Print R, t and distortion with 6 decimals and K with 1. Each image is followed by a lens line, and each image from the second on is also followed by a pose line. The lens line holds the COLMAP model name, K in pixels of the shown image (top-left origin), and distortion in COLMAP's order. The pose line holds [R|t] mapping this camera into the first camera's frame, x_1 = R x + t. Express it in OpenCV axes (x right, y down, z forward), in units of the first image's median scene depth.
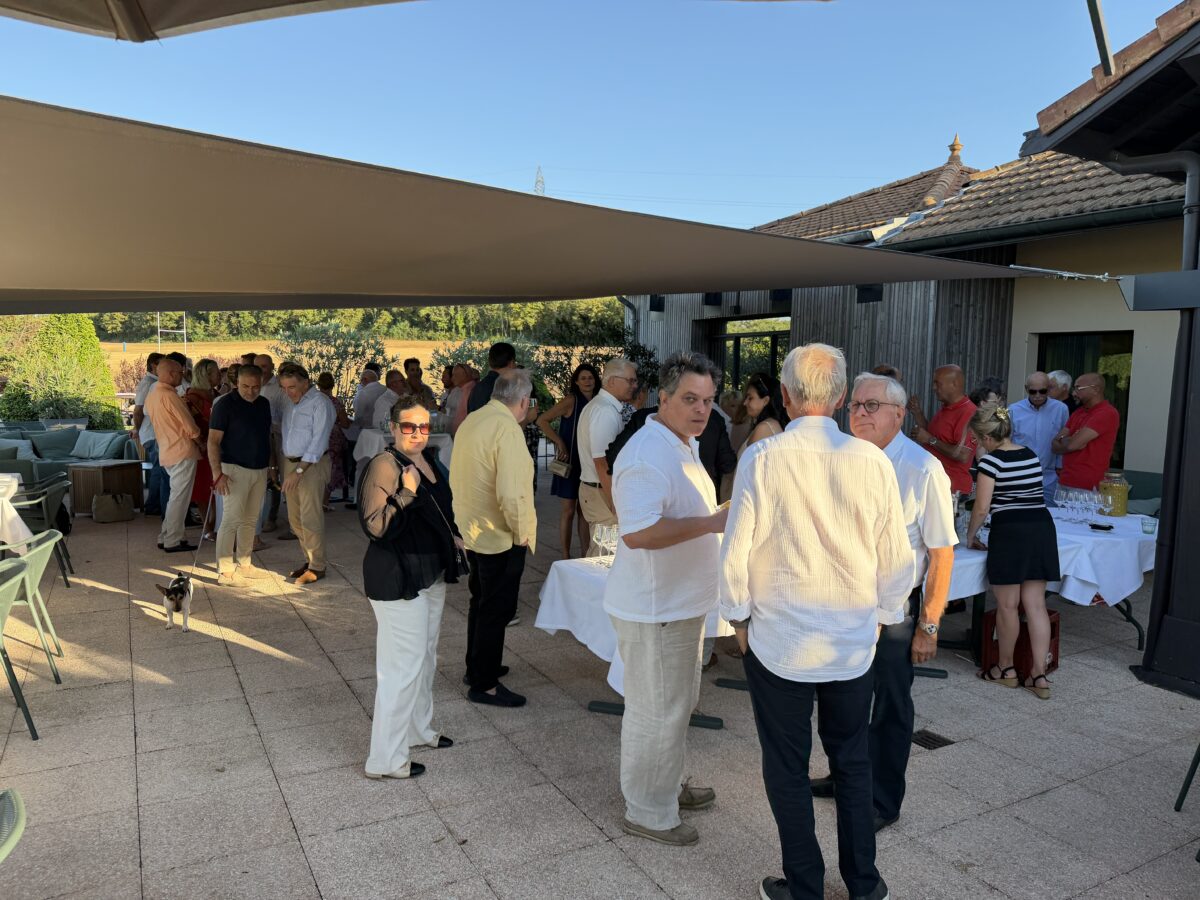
lens RADIAL K [[857.8, 0, 600.0], [0, 857.8, 450.0], [0, 0, 1]] dist [0.009566, -0.004481]
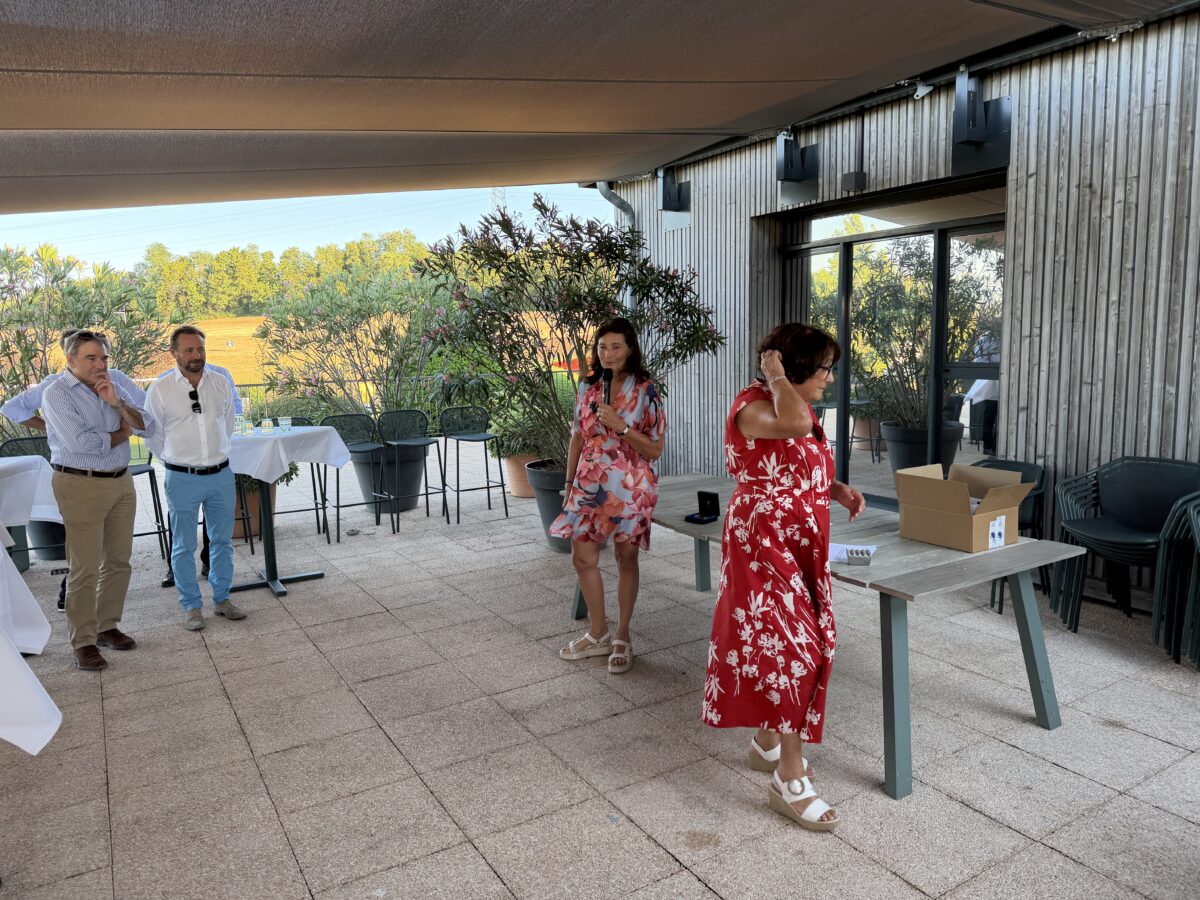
lens RADIAL K [[857.8, 0, 600.0], [0, 857.8, 450.0], [0, 0, 1]] dist [0.009566, -0.004481]
pose [[0.998659, -0.045486, 0.024730, -0.002104], [0.044474, 0.998209, 0.040020, -0.037005], [-0.026506, -0.038867, 0.998893, 0.486587]]
